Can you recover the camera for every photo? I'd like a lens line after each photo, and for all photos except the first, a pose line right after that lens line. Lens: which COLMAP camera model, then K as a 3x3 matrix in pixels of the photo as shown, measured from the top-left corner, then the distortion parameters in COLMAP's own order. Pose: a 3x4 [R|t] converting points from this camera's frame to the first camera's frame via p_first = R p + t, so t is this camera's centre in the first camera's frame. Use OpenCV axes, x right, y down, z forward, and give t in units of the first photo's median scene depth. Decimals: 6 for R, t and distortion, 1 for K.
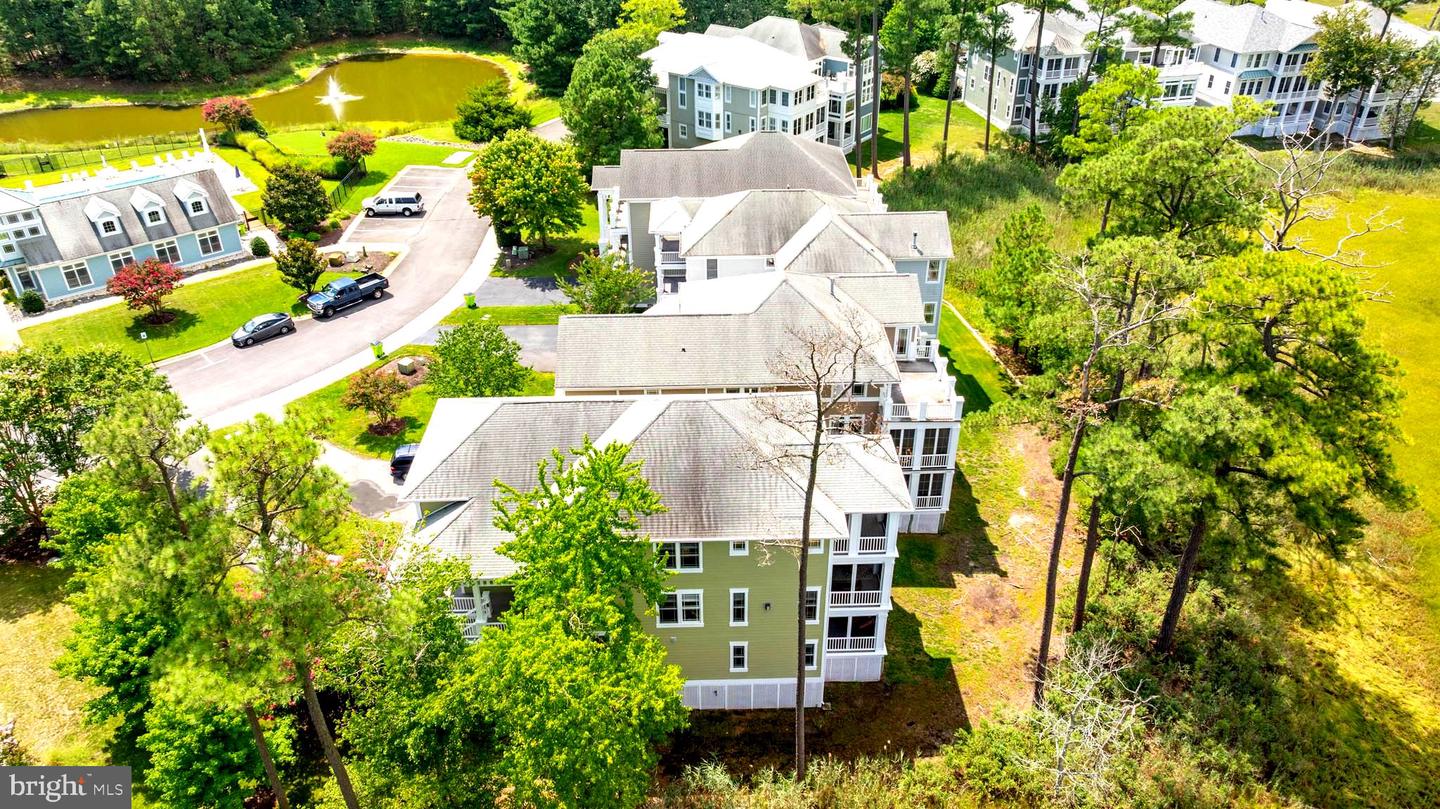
lens RADIAL K [[999.8, 0, 721.4], [0, 999.8, 406.8], [0, 0, 1]] dist [-0.007163, 0.017633]
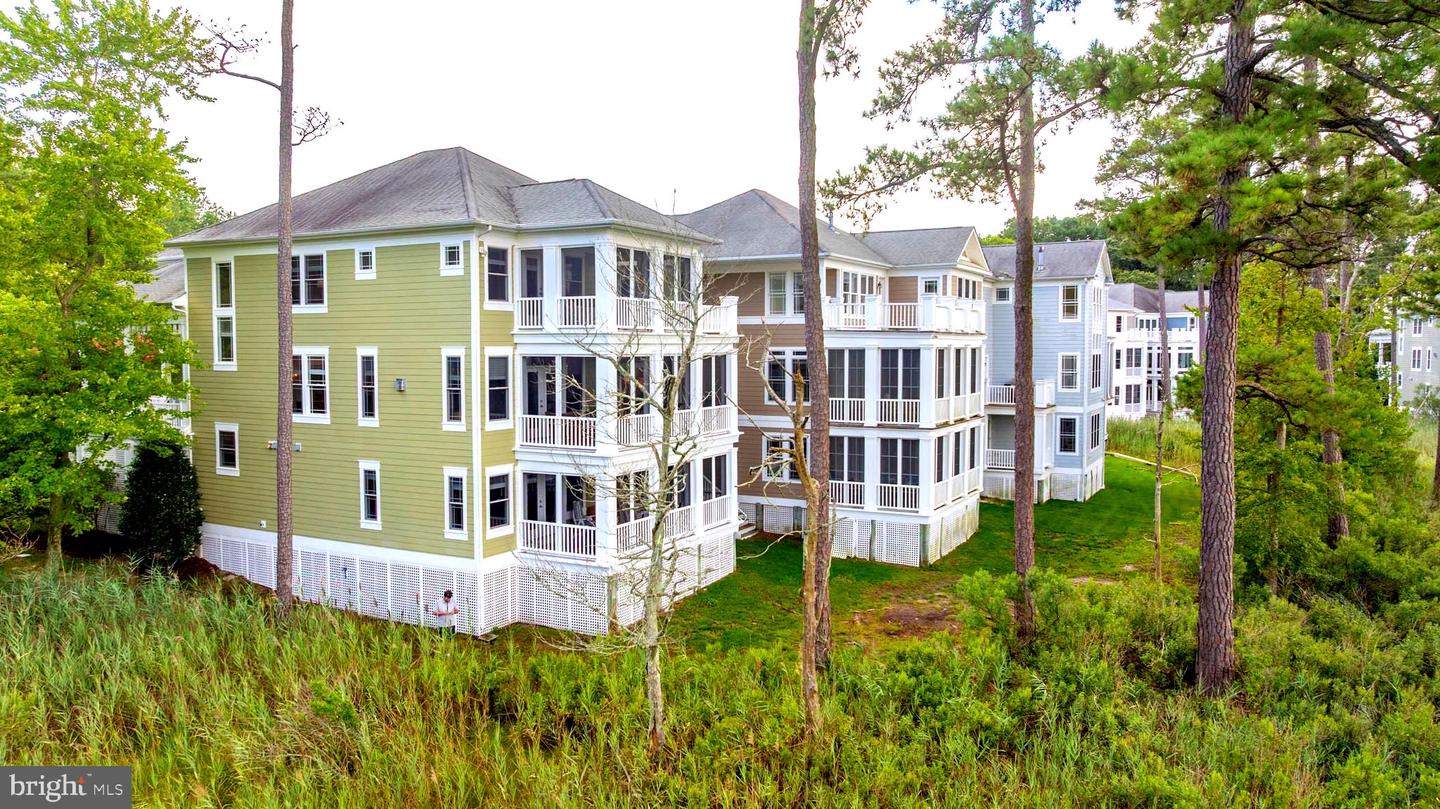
lens RADIAL K [[999.8, 0, 719.7], [0, 999.8, 407.8], [0, 0, 1]] dist [-0.007163, 0.017633]
pose [[0.862390, 0.024775, -0.505637, 0.517076], [-0.269912, 0.867499, -0.417844, 0.406306], [0.428288, 0.496822, 0.754809, 0.607778]]
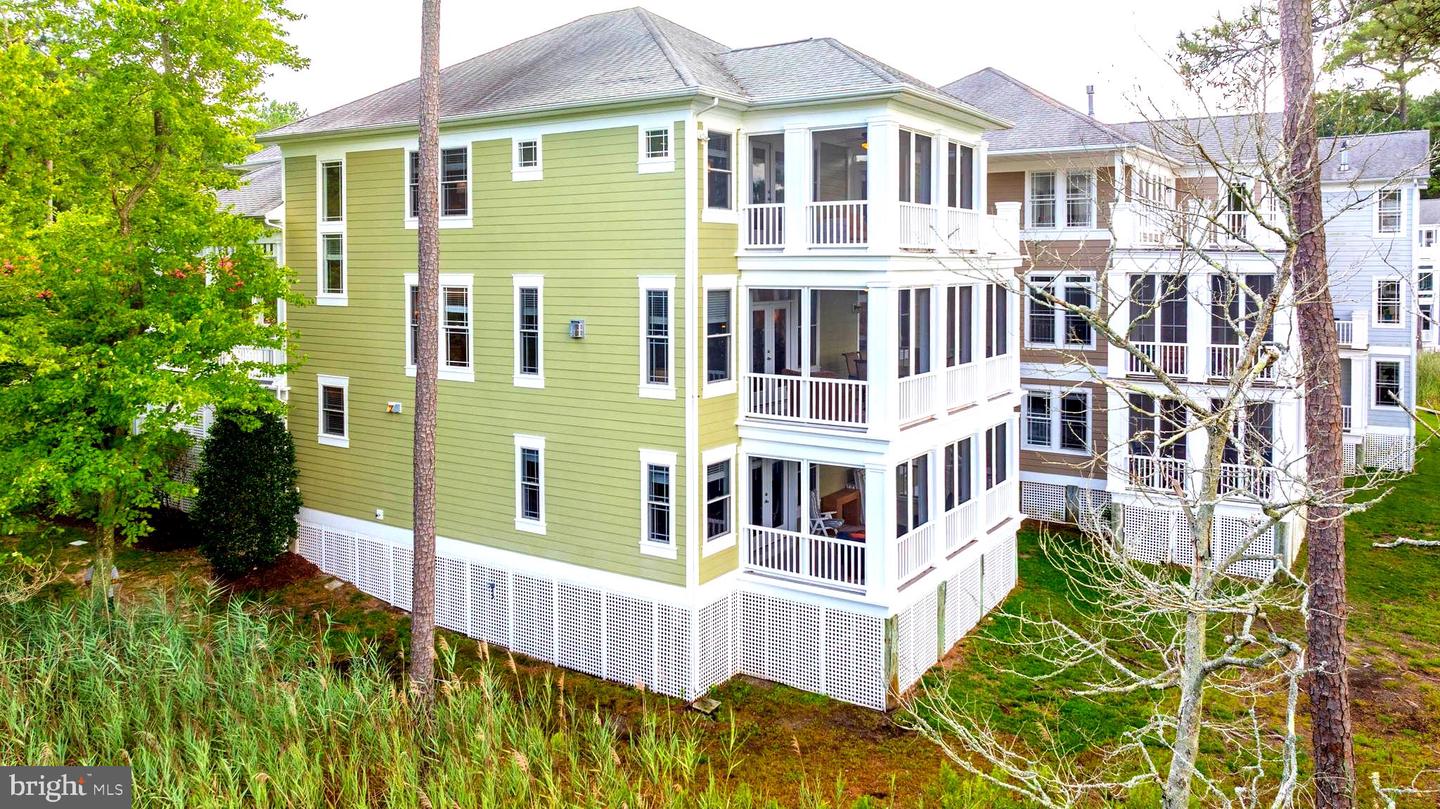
lens RADIAL K [[1022.2, 0, 727.8], [0, 1022.2, 297.0], [0, 0, 1]] dist [0.013039, -0.022212]
pose [[0.820107, 0.010664, -0.572112, 0.345257], [-0.304099, 0.855067, -0.419980, 0.344734], [0.484715, 0.518407, 0.704489, 0.692779]]
